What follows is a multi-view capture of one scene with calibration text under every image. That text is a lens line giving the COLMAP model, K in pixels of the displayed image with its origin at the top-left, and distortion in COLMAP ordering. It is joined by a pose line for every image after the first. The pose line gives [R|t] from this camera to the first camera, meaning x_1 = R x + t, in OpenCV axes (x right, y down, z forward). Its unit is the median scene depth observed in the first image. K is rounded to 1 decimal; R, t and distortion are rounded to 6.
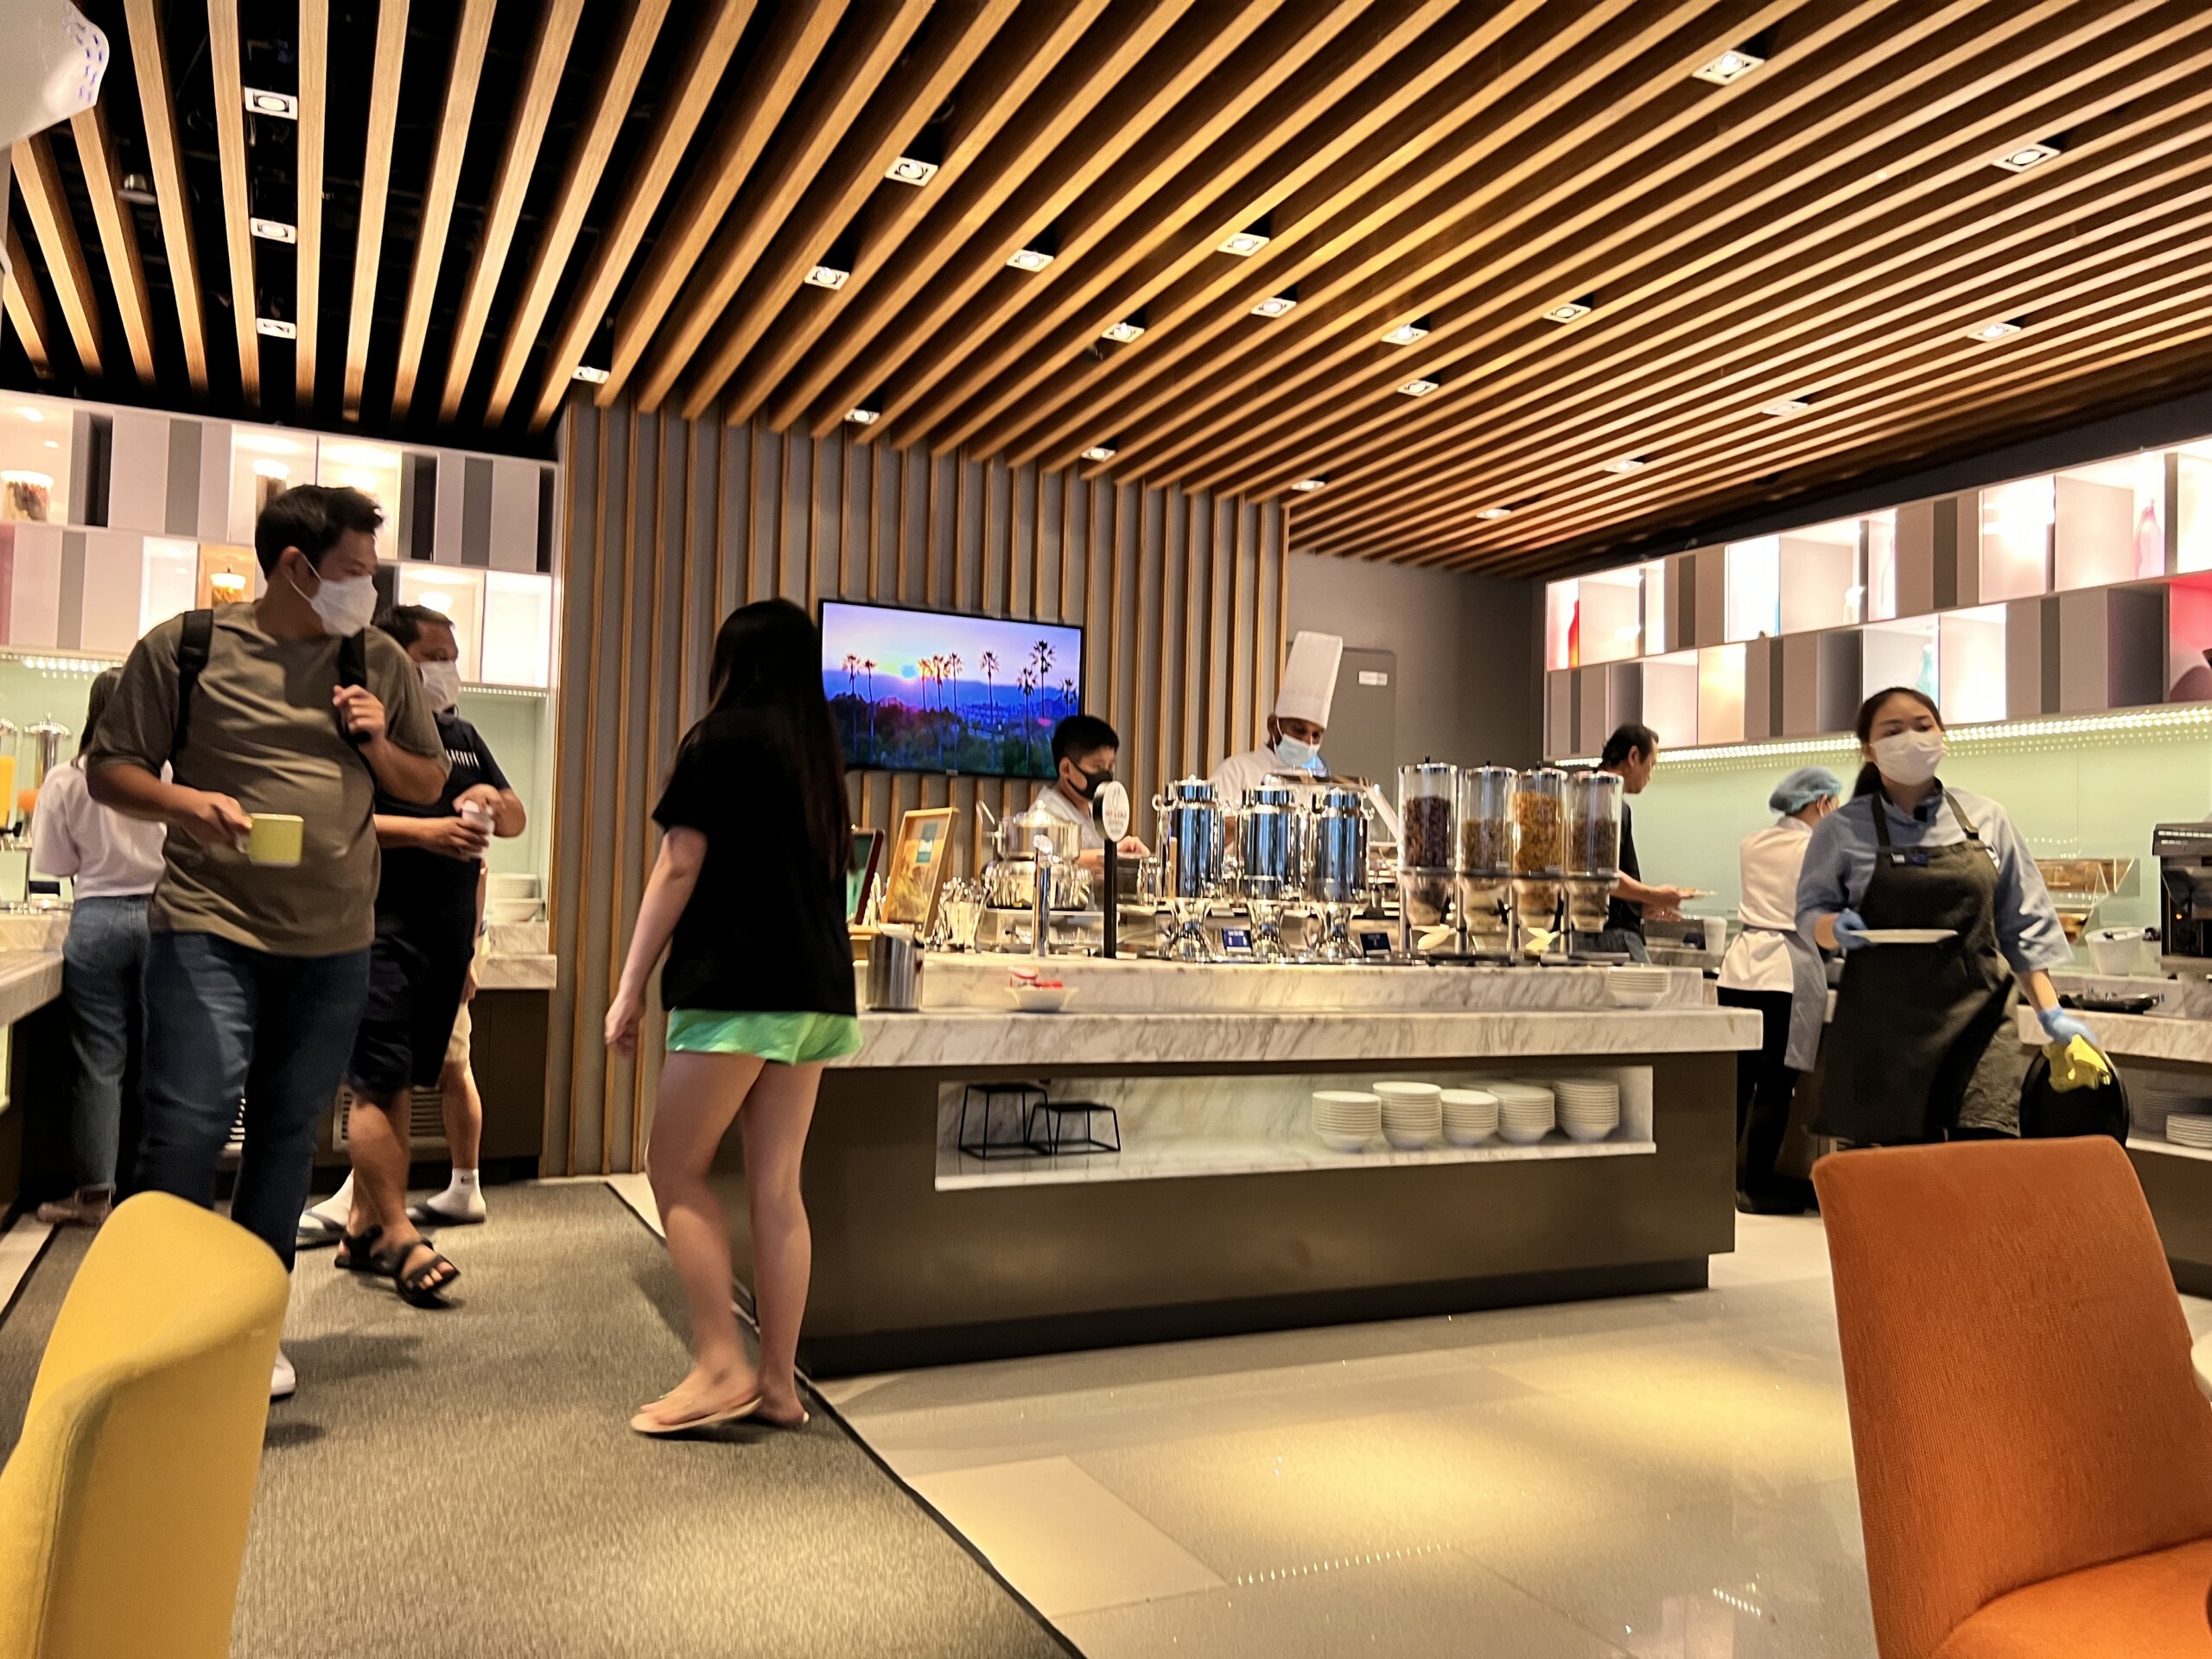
lens RADIAL K [[1669.9, 0, 1106.3], [0, 1669.9, 821.6], [0, 0, 1]] dist [0.003954, -0.008840]
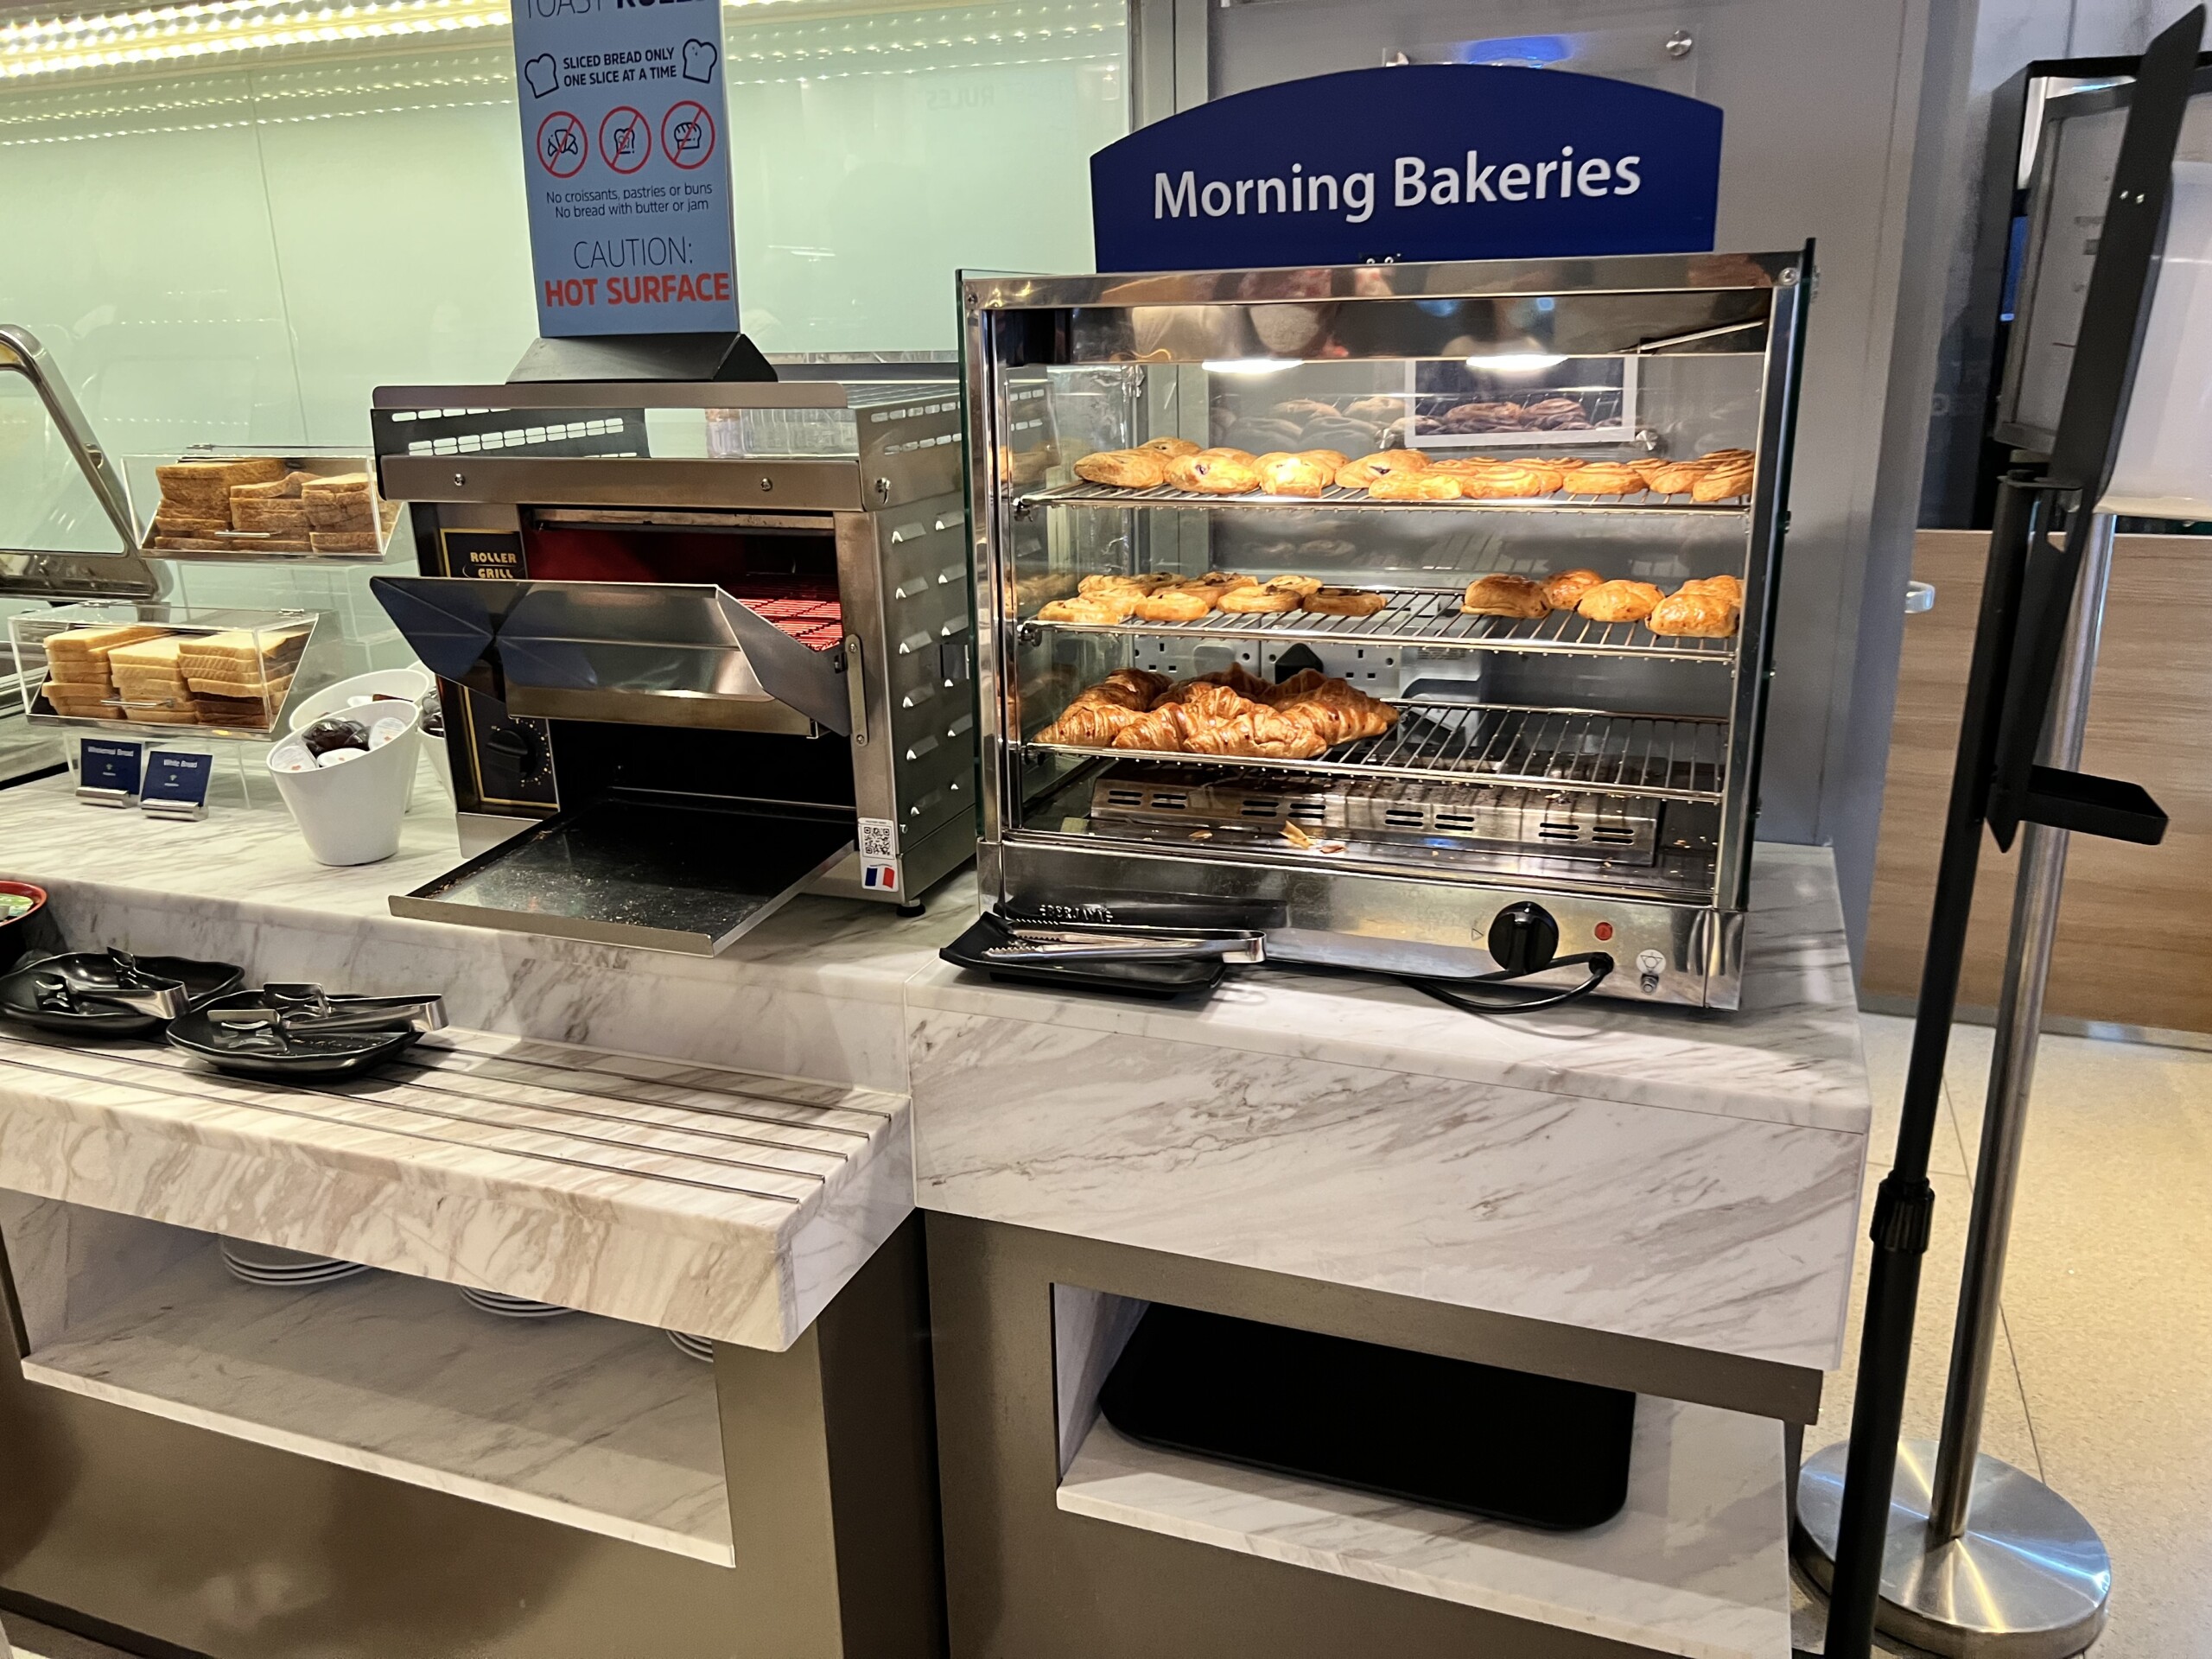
lens RADIAL K [[1669.9, 0, 1107.0], [0, 1669.9, 835.2], [0, 0, 1]] dist [0.003954, -0.008840]
pose [[0.711791, -0.249419, 0.656615, 0.506802], [0.016173, 0.940401, 0.339684, -0.022147], [-0.702205, -0.231164, 0.673403, 0.692499]]
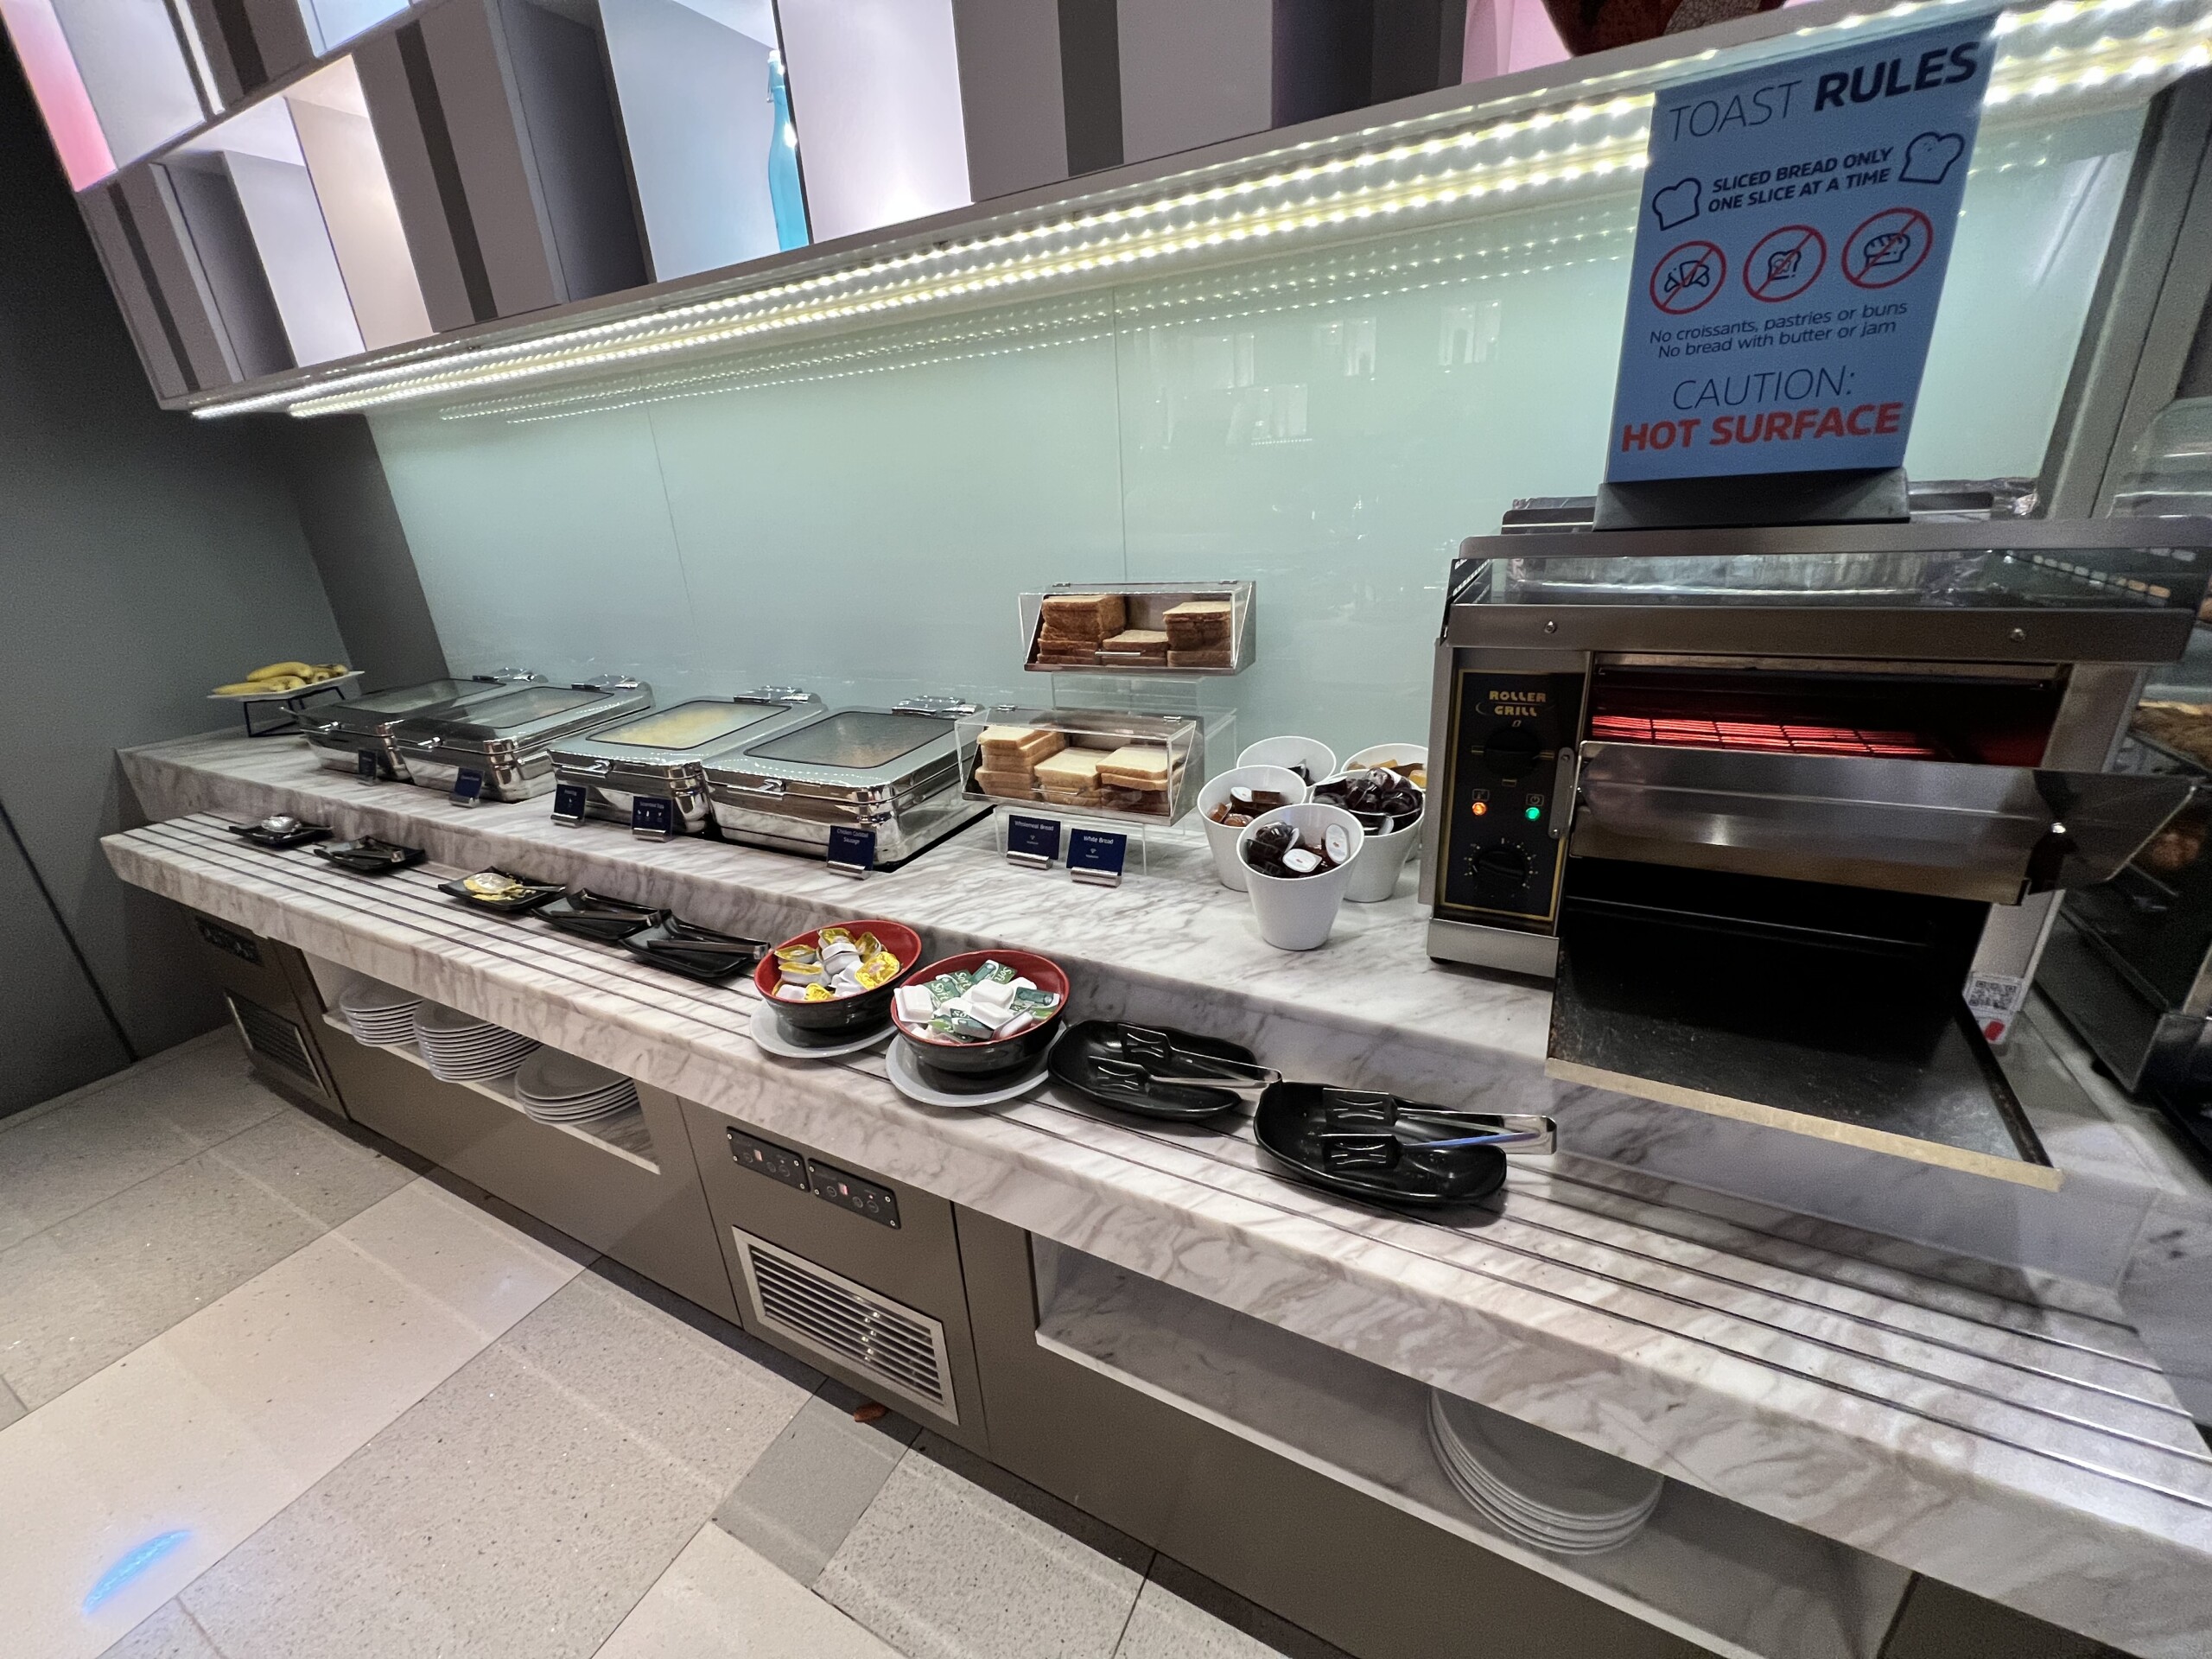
lens RADIAL K [[888.6, 0, 1101.5], [0, 888.6, 819.6], [0, 0, 1]] dist [-0.001997, 0.000178]
pose [[0.799461, -0.281659, 0.530594, 0.475974], [0.061167, 0.916844, 0.394532, -0.019251], [-0.597596, -0.282958, 0.750209, 0.903543]]
